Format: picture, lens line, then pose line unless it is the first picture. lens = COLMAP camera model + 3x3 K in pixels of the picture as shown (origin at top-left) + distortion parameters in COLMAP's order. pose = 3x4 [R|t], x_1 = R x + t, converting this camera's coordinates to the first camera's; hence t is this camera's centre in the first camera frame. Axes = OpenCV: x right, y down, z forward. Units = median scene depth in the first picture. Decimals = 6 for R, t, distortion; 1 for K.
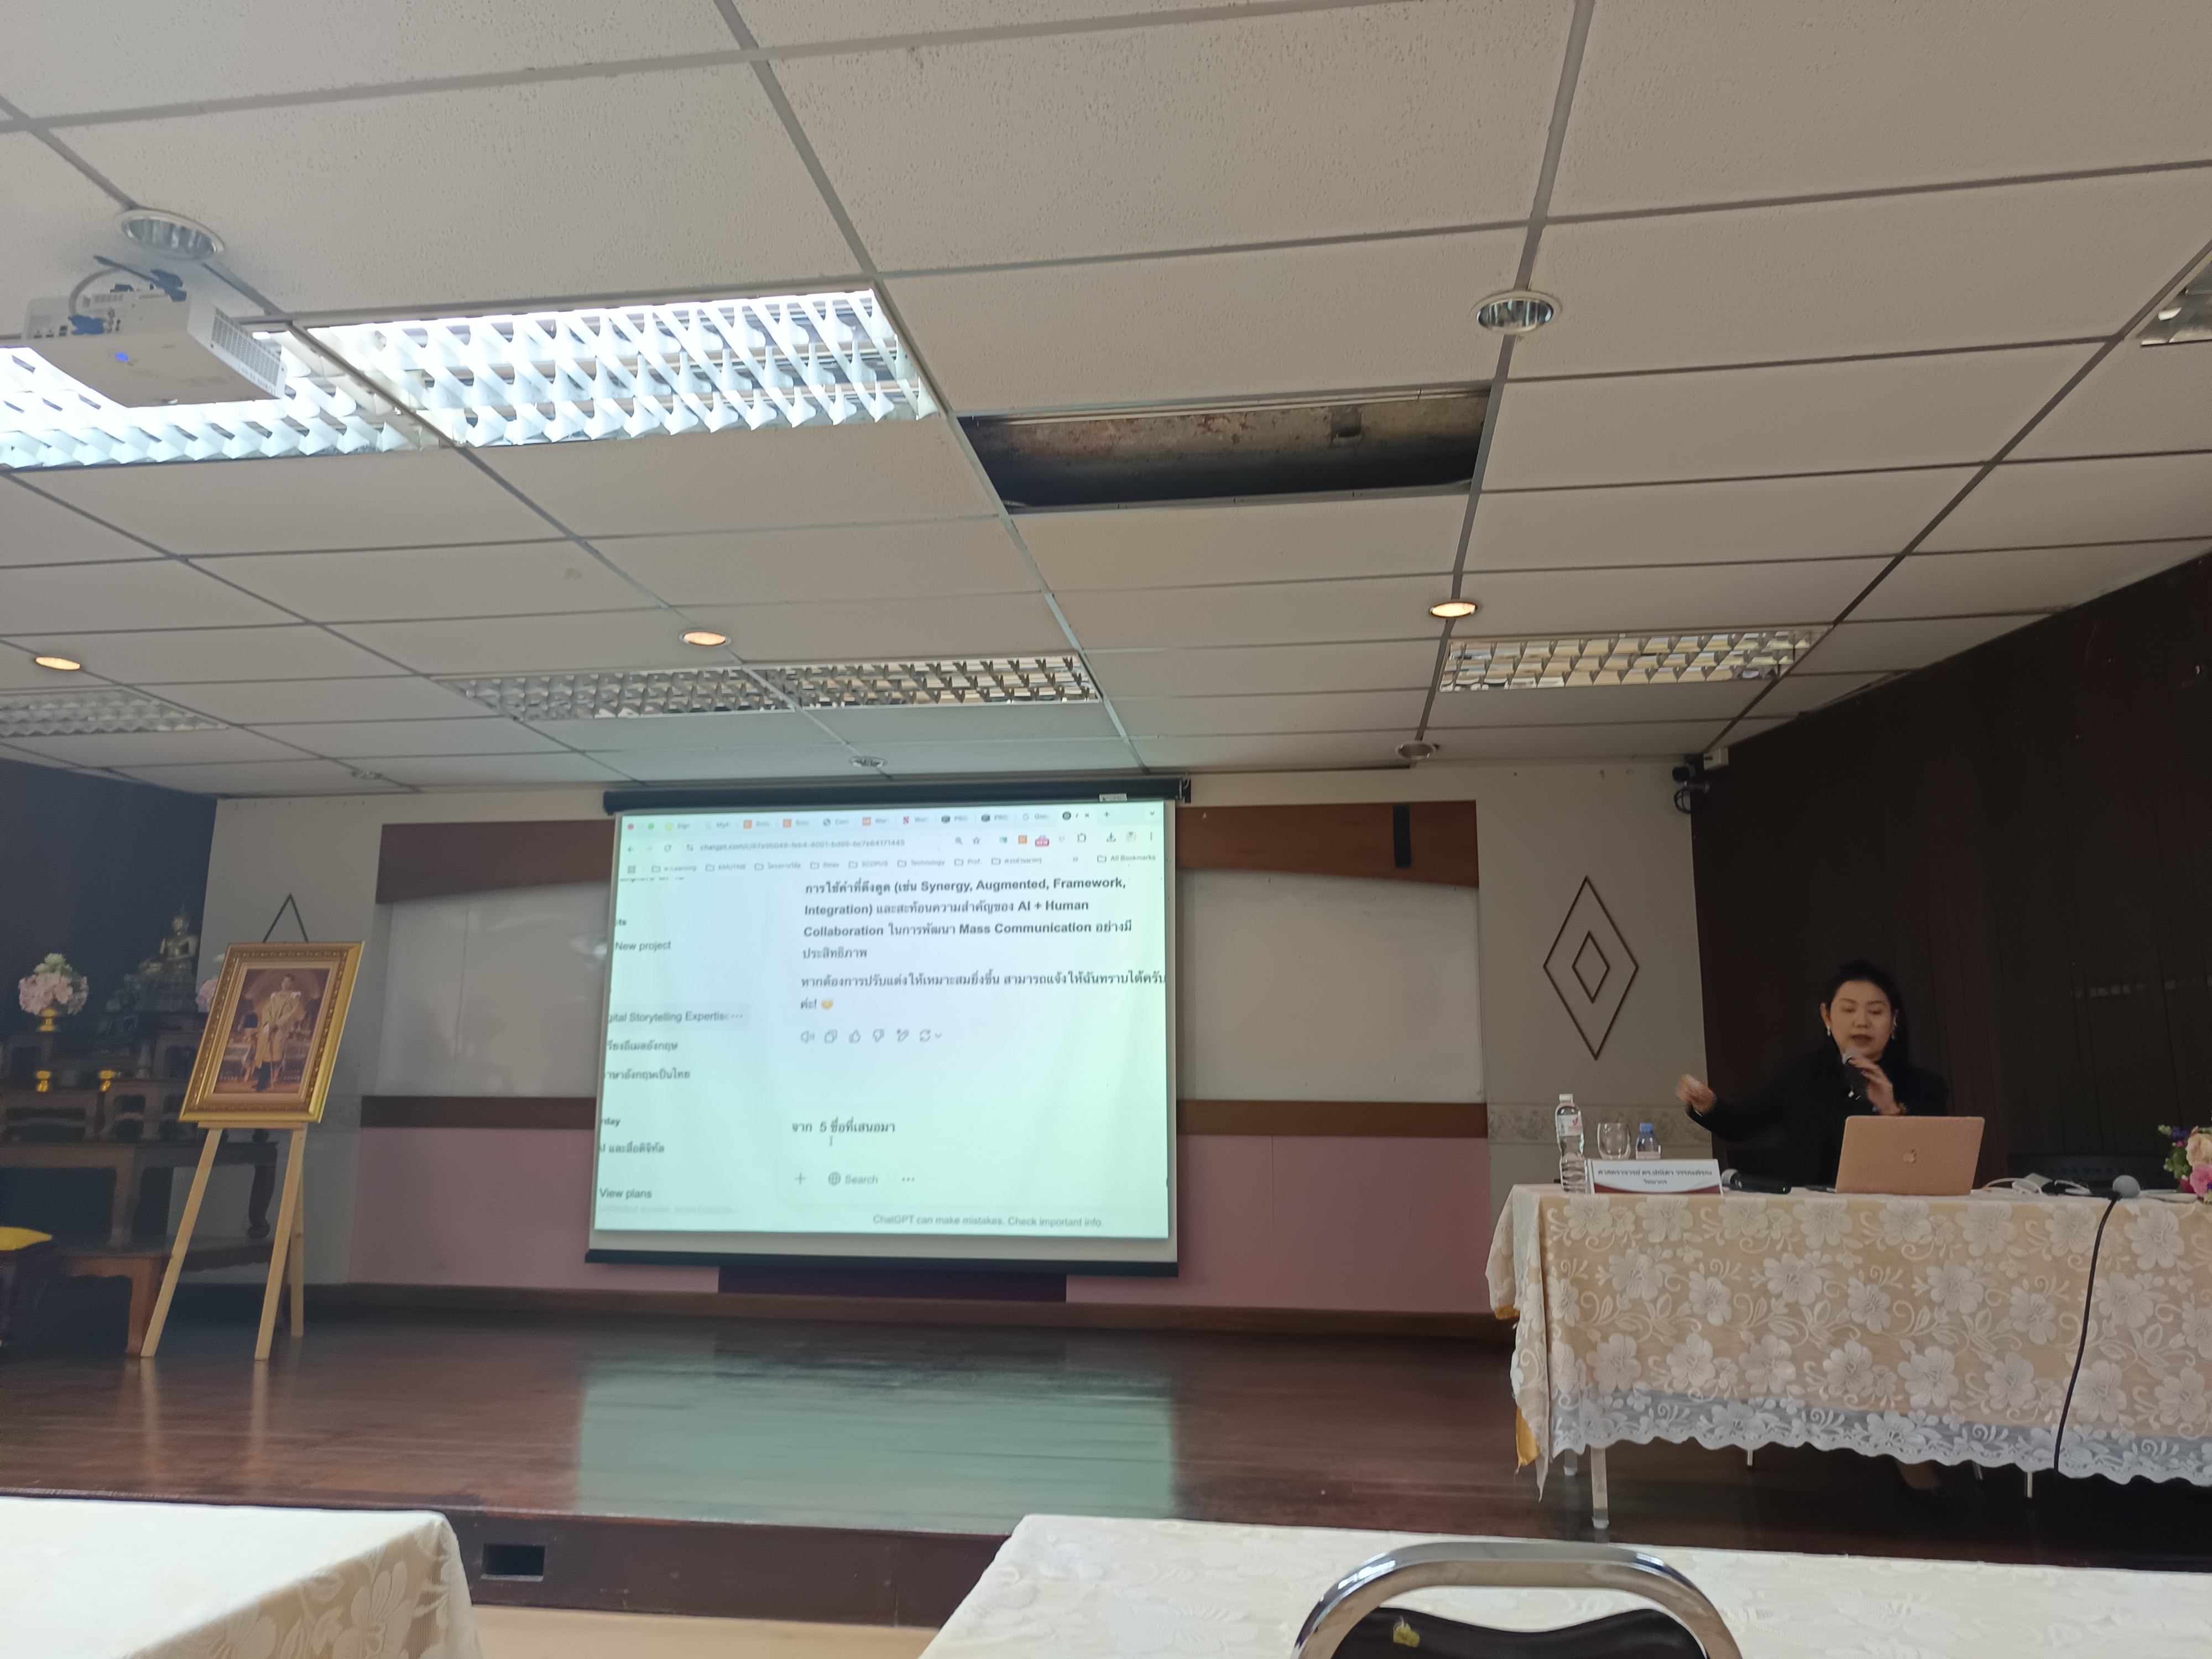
lens RADIAL K [[1559.0, 0, 1106.0], [0, 1559.0, 829.5], [0, 0, 1]] dist [0.006548, 0.003257]
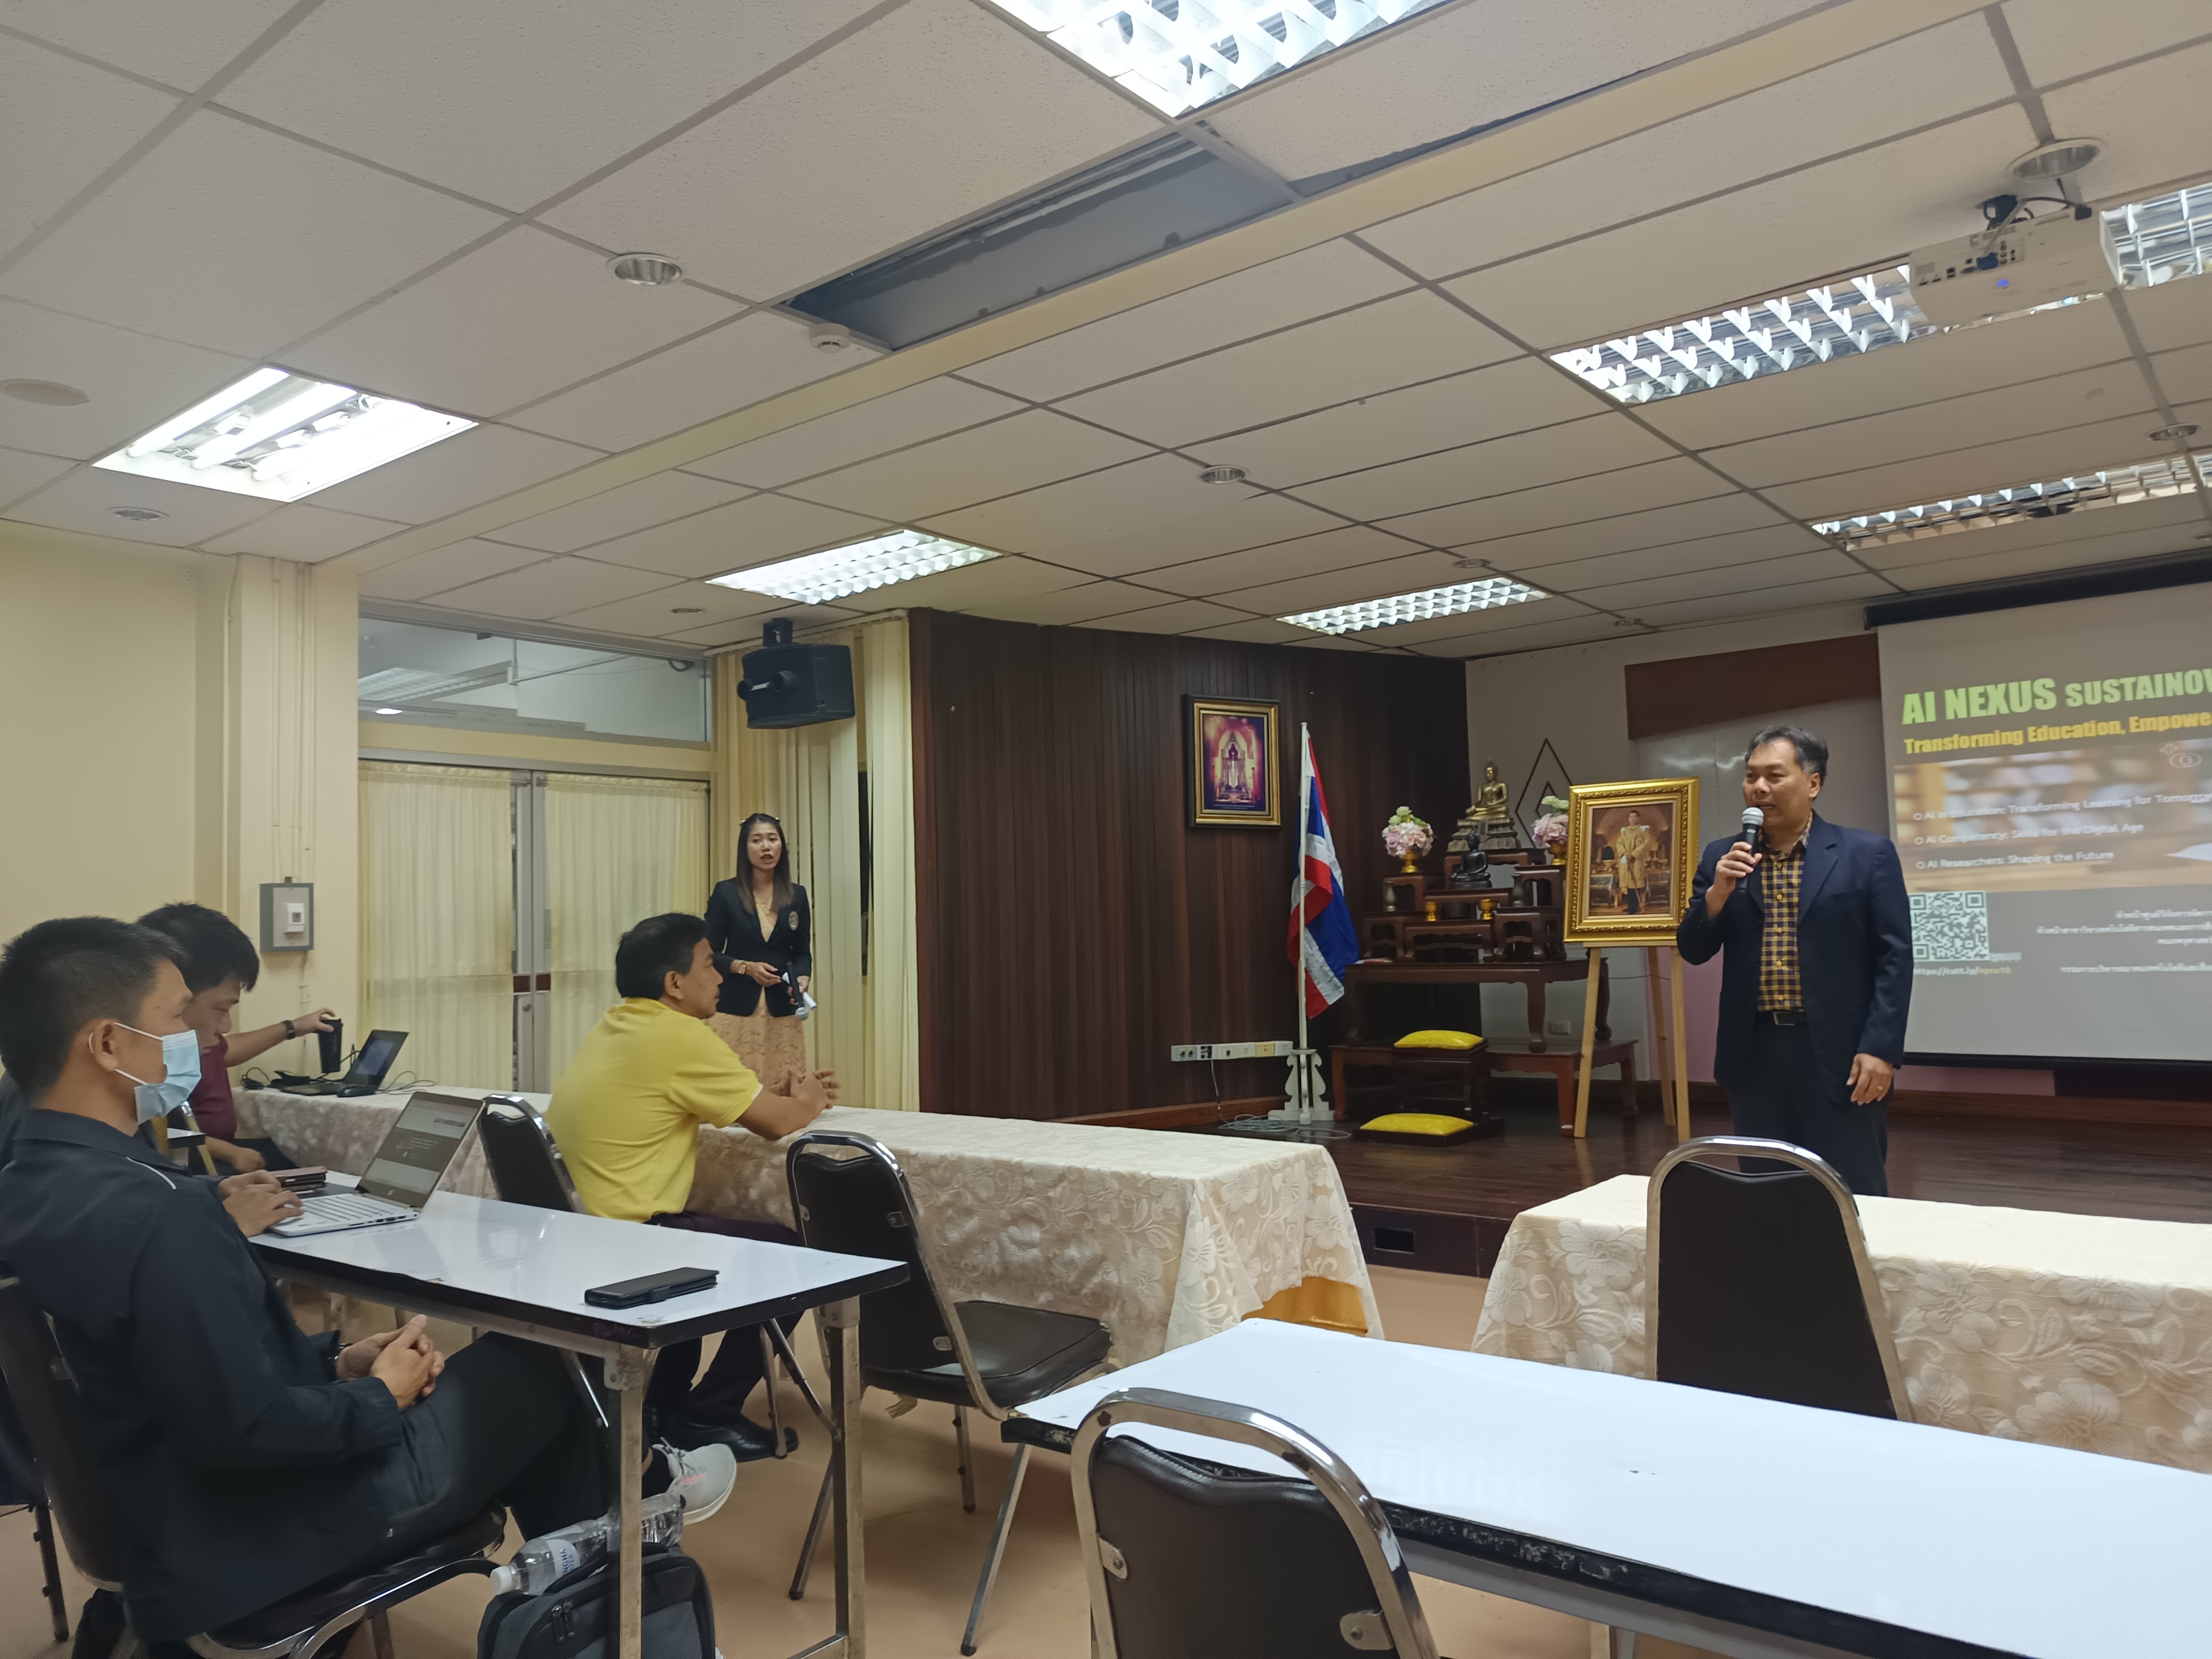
lens RADIAL K [[1559.0, 0, 1106.0], [0, 1559.0, 829.5], [0, 0, 1]] dist [0.006548, 0.003257]
pose [[0.857716, -0.064467, -0.510066, -0.280309], [0.128920, 0.987379, 0.091994, -0.045525], [0.497698, -0.144662, 0.855202, -0.144745]]
